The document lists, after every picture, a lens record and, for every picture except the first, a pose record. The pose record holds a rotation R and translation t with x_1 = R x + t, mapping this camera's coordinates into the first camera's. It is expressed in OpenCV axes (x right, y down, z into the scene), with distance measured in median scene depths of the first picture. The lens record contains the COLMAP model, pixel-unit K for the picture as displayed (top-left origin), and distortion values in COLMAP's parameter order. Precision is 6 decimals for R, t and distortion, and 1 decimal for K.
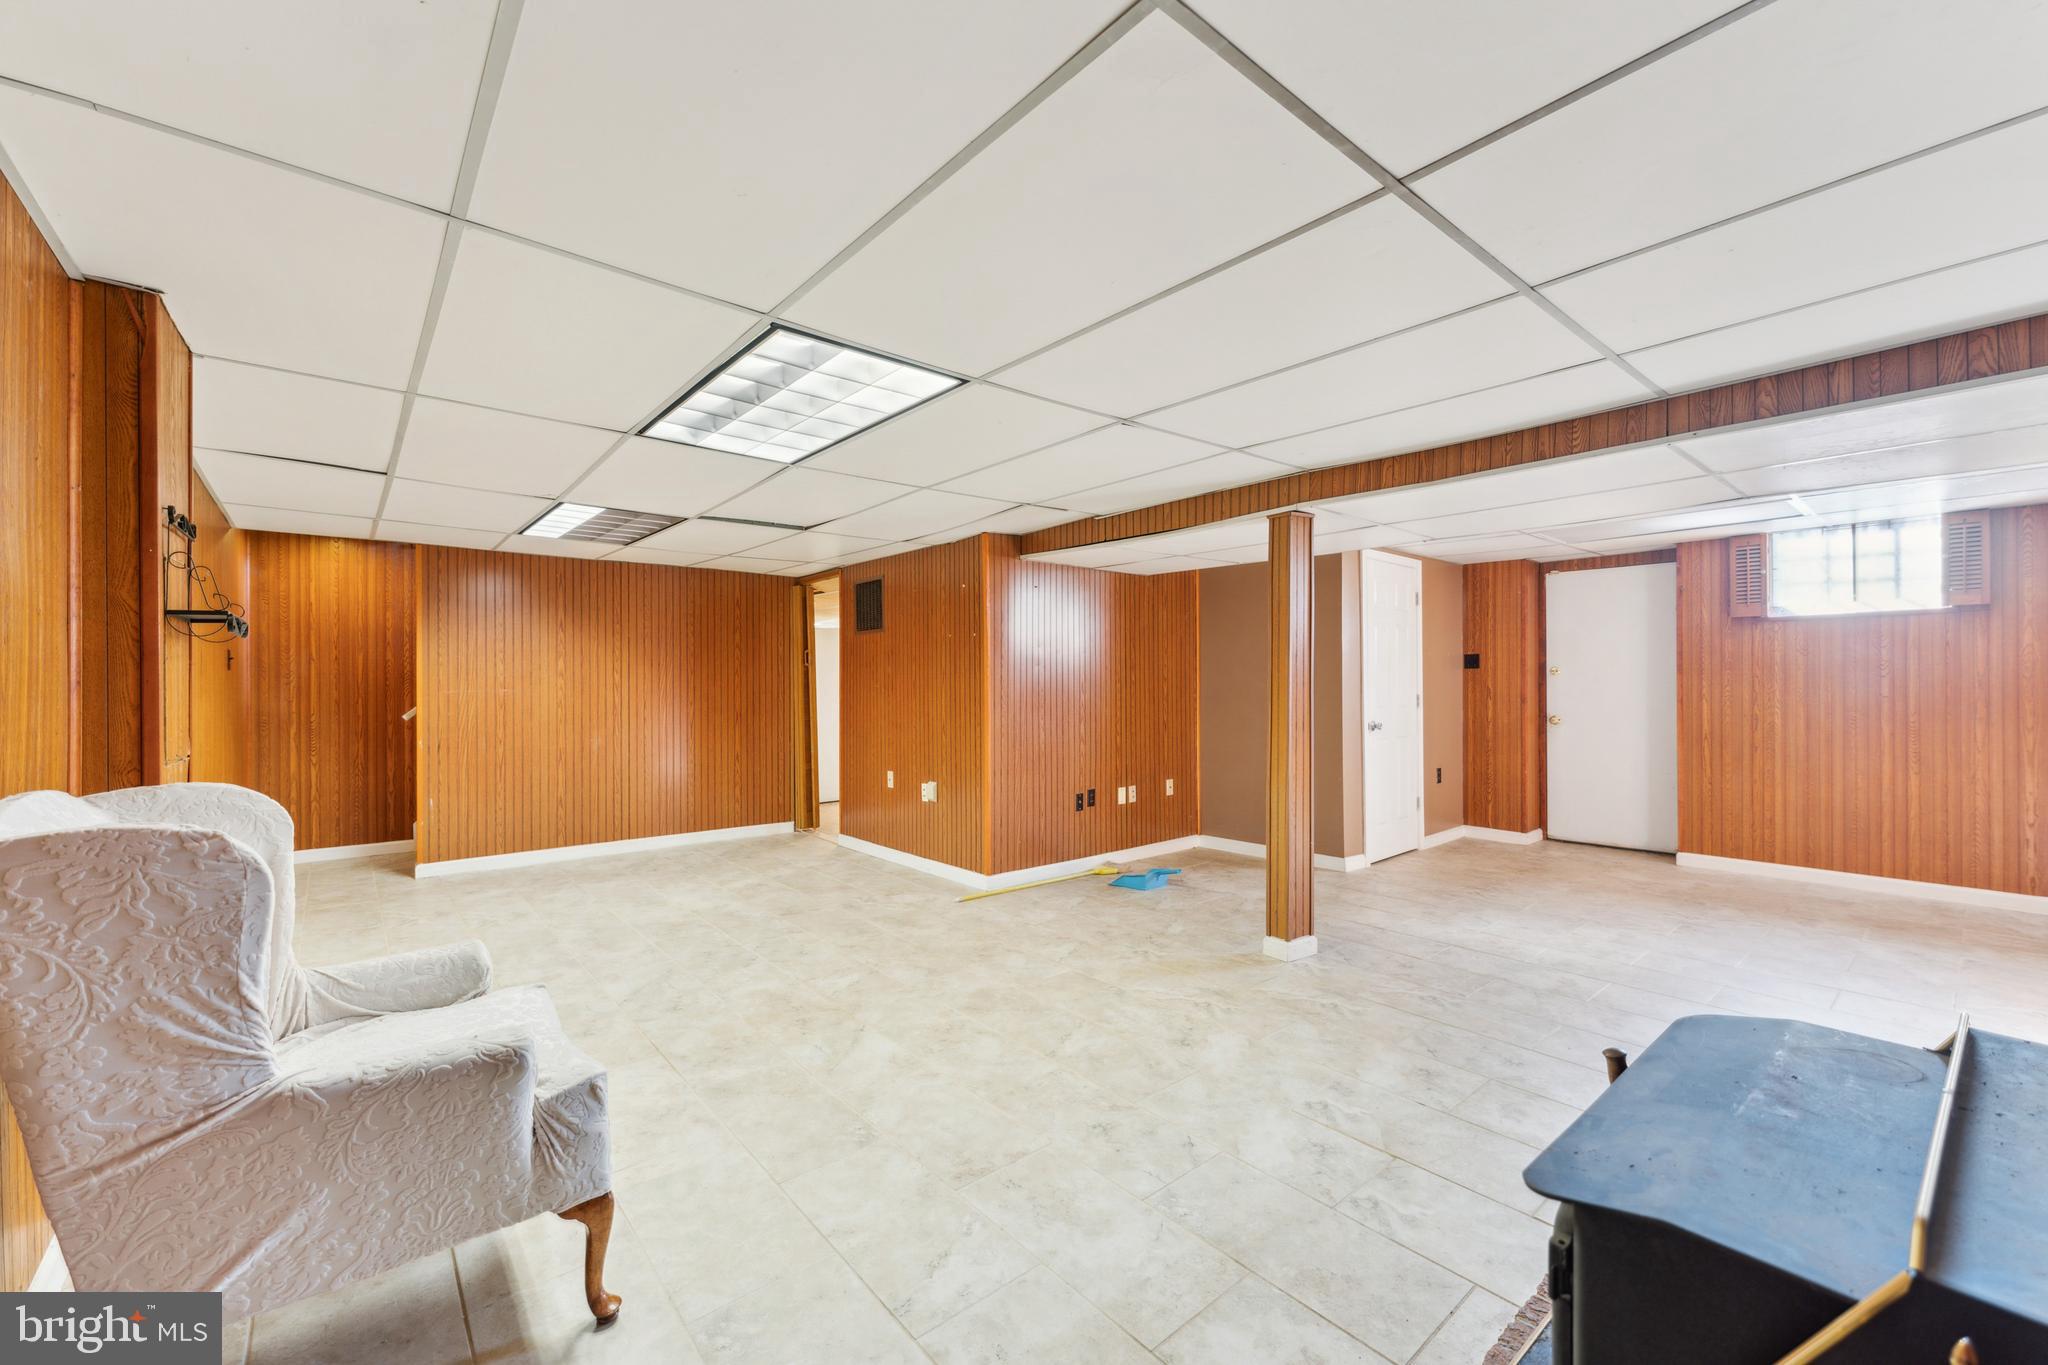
lens RADIAL K [[828.5, 0, 1035.9], [0, 828.5, 685.6], [0, 0, 1]] dist [0.004355, -0.000138]
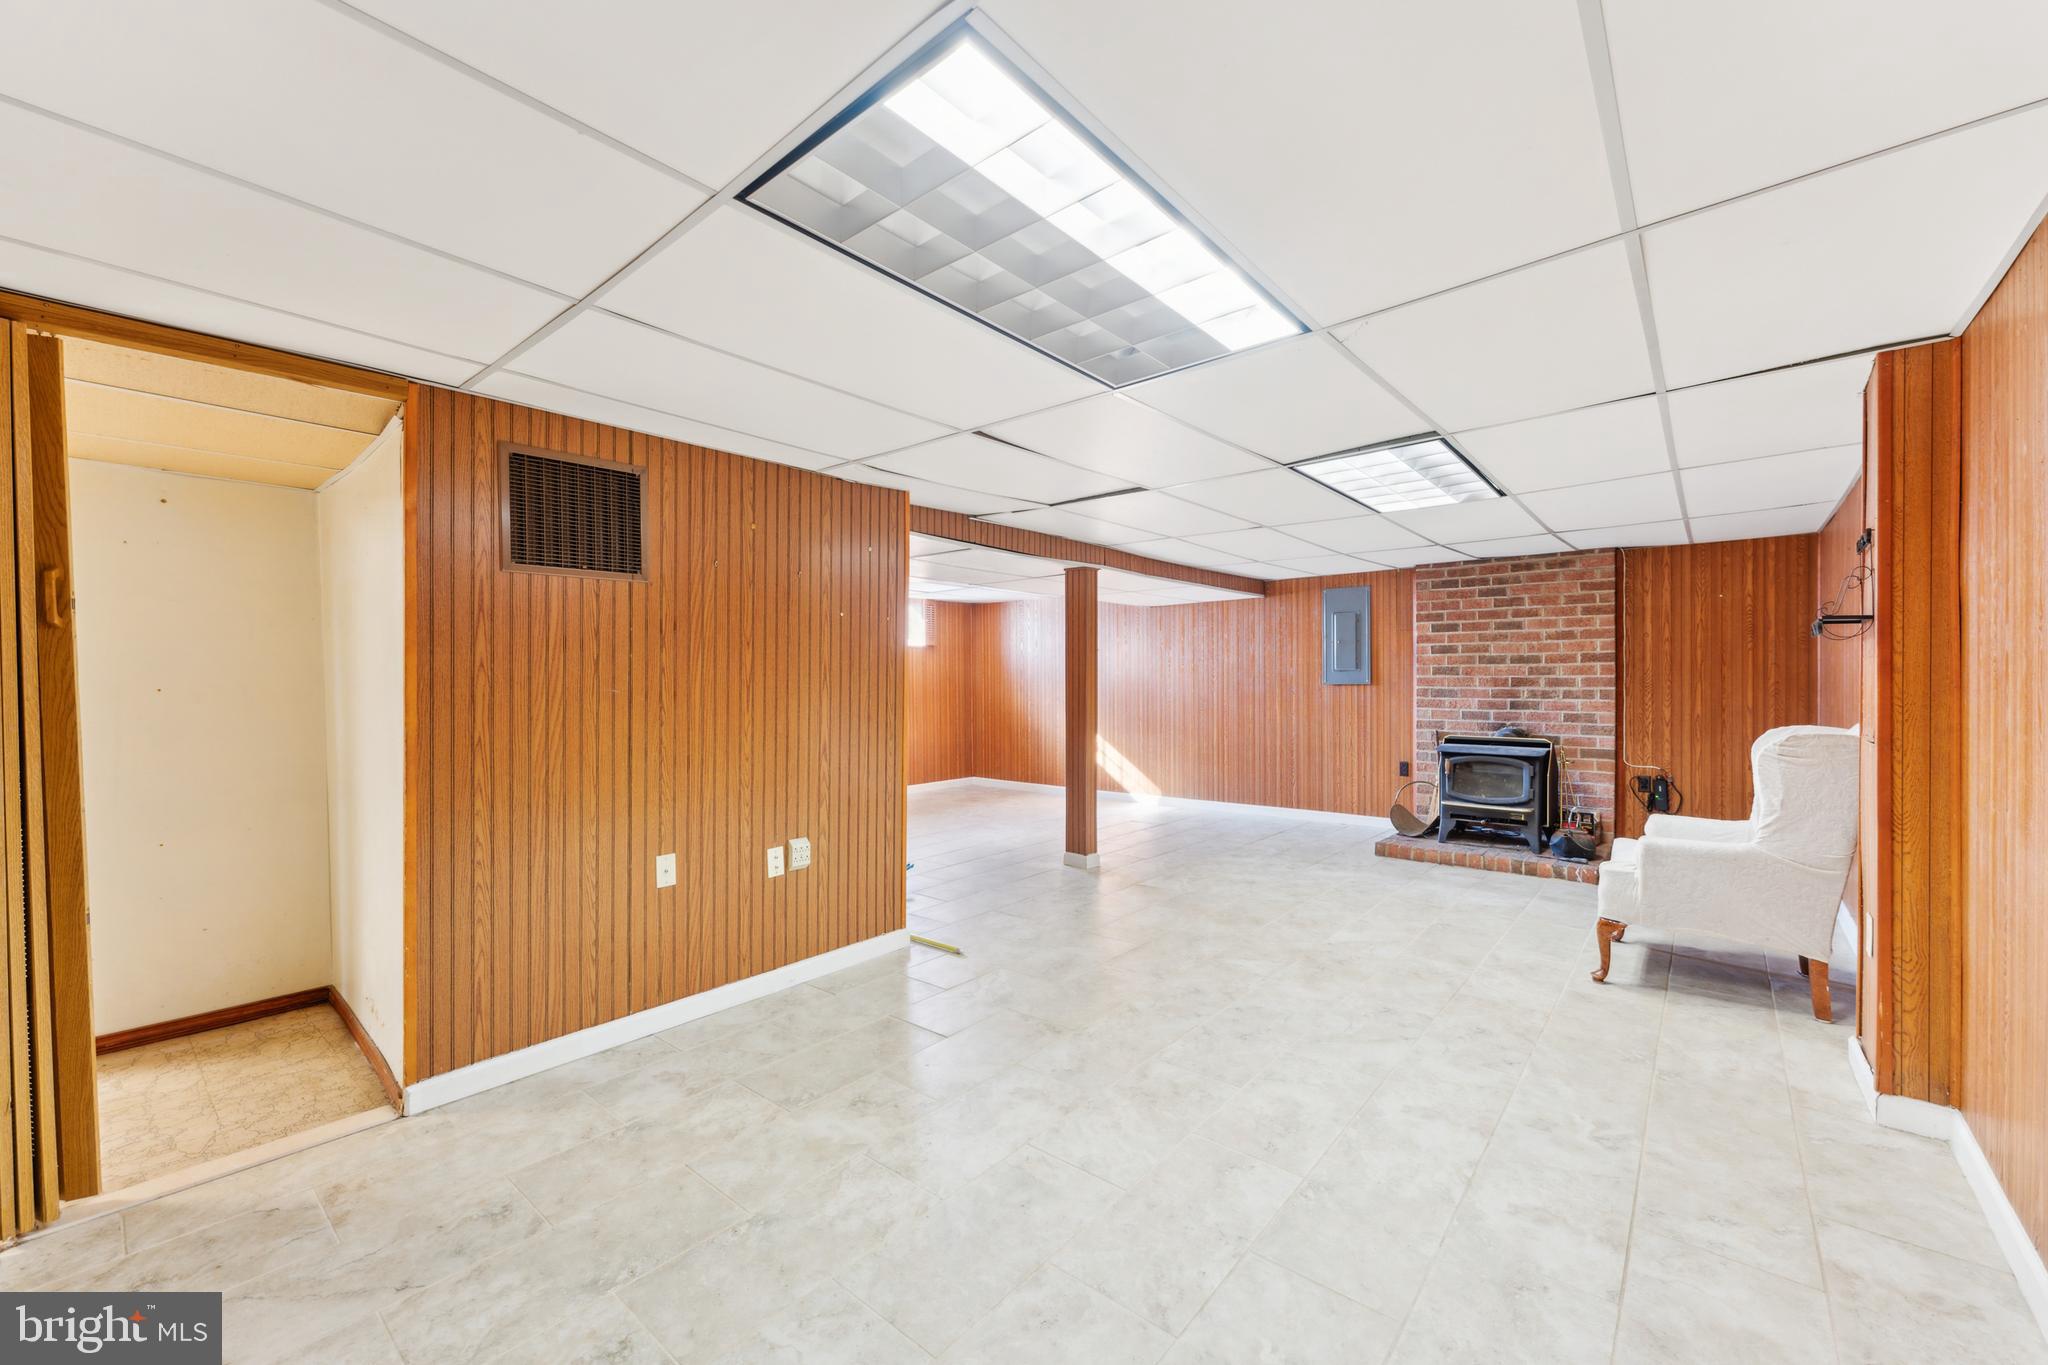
lens RADIAL K [[828.5, 0, 1033.2], [0, 828.5, 677.9], [0, 0, 1]] dist [0.004355, -0.000138]
pose [[-0.177220, 0.015934, 0.984042, -1.155452], [0.020420, 0.999713, -0.012510, 0.007908], [-0.983959, 0.017877, -0.177494, 1.380123]]
